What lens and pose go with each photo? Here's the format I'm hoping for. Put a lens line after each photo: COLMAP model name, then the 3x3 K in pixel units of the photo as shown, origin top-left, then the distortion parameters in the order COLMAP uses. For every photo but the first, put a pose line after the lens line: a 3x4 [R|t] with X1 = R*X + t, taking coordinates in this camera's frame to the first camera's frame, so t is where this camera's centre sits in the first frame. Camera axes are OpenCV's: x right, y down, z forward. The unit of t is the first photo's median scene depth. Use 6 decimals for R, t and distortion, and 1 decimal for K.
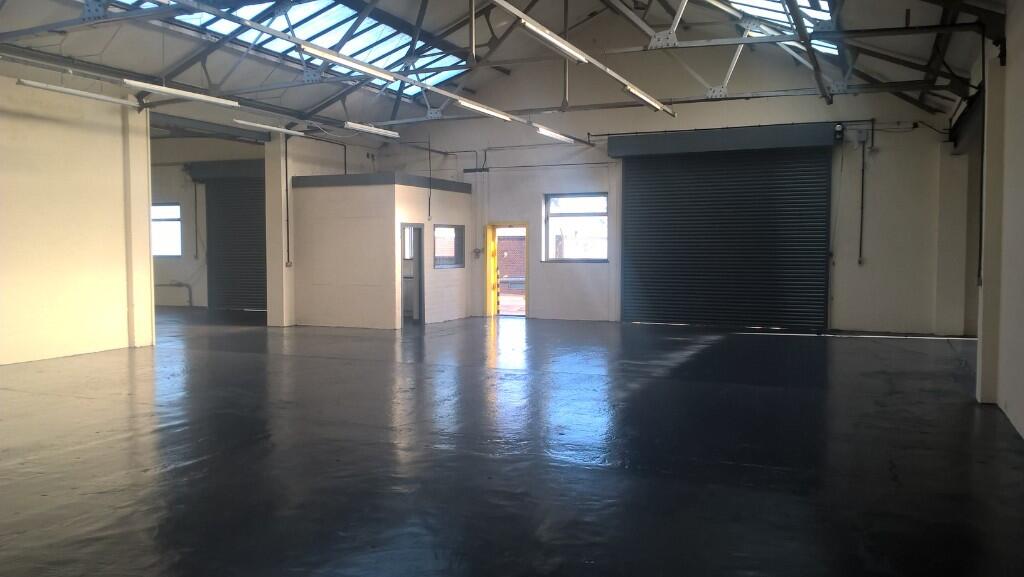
lens RADIAL K [[835.6, 0, 512.0], [0, 835.6, 288.5], [0, 0, 1]] dist [0.105743, -0.146467]
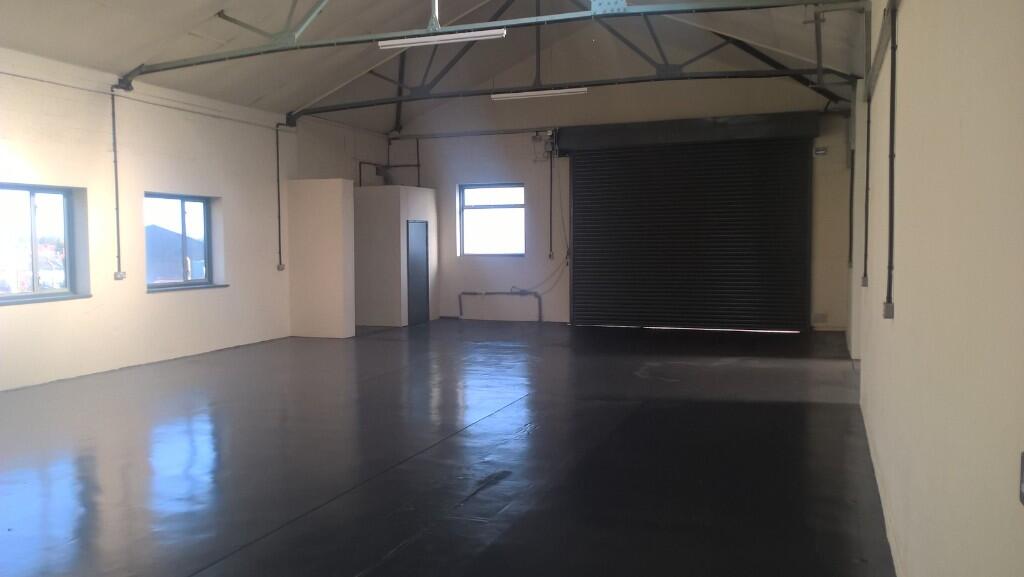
lens RADIAL K [[835.6, 0, 512.0], [0, 835.6, 288.5], [0, 0, 1]] dist [0.105743, -0.146467]
pose [[0.998969, -0.010130, 0.044258, -0.434984], [0.009863, 0.999932, 0.006257, -0.013075], [-0.044318, -0.005814, 0.999001, 0.262245]]
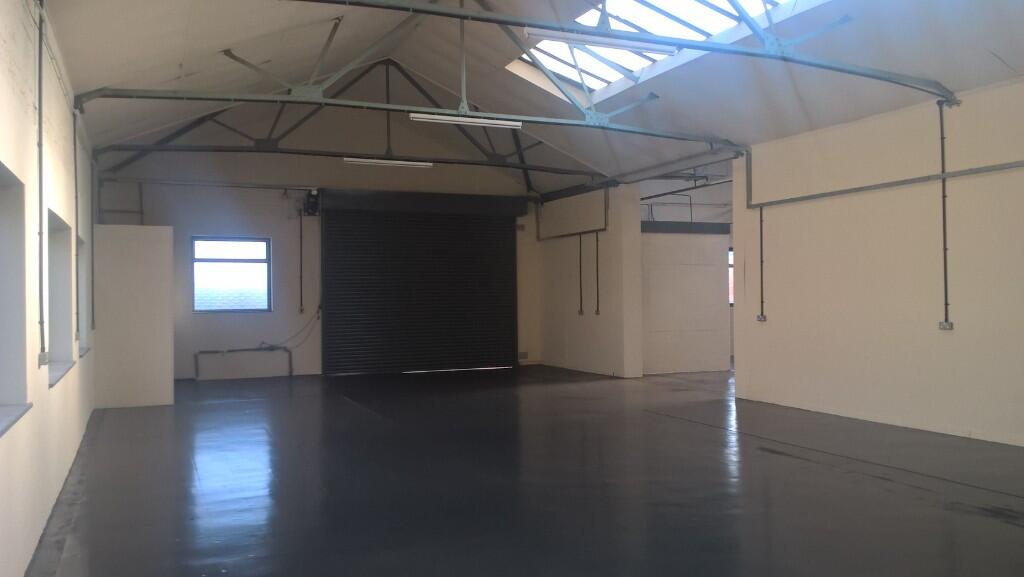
lens RADIAL K [[835.6, 0, 512.0], [0, 835.6, 288.5], [0, 0, 1]] dist [0.105743, -0.146467]
pose [[0.679217, -0.001384, 0.733936, -0.791245], [0.045046, 0.998192, -0.039805, -0.017836], [-0.732554, 0.060097, 0.678051, 0.342113]]
